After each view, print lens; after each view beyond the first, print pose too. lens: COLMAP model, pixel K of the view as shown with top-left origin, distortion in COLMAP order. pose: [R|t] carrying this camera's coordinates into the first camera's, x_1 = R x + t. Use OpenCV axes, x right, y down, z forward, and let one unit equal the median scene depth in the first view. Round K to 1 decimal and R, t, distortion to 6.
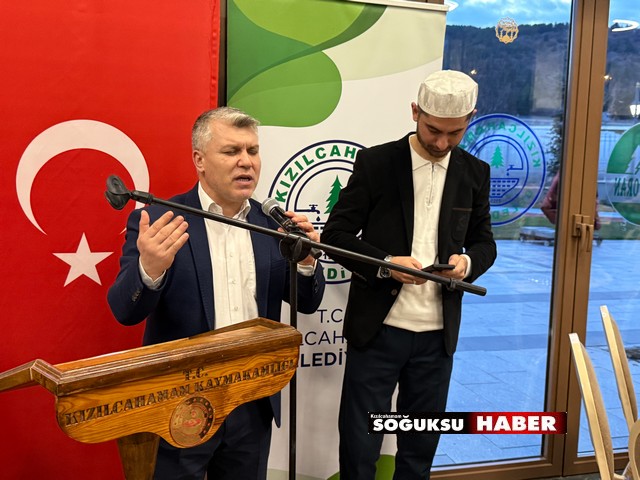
lens RADIAL K [[723.9, 0, 321.8], [0, 723.9, 231.1], [0, 0, 1]] dist [0.184326, -0.000886]
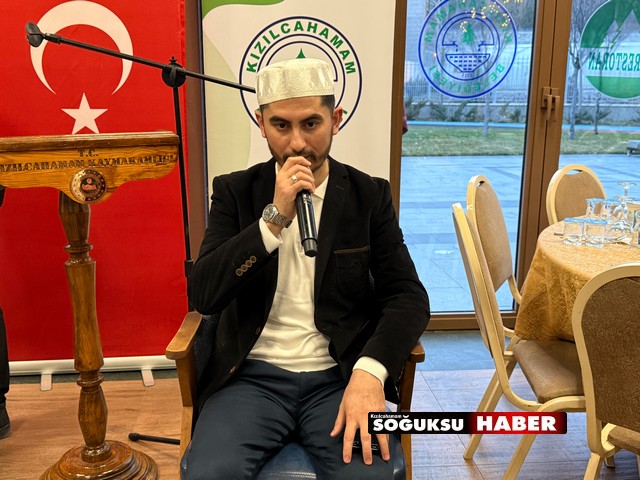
lens RADIAL K [[728.5, 0, 320.0], [0, 728.5, 240.0], [0, 0, 1]] dist [0.212662, -0.403557]
pose [[0.984987, 0.014793, -0.171991, 0.263911], [0.003663, 0.994307, 0.106494, 0.104279], [0.172587, -0.105526, 0.979325, -0.184481]]
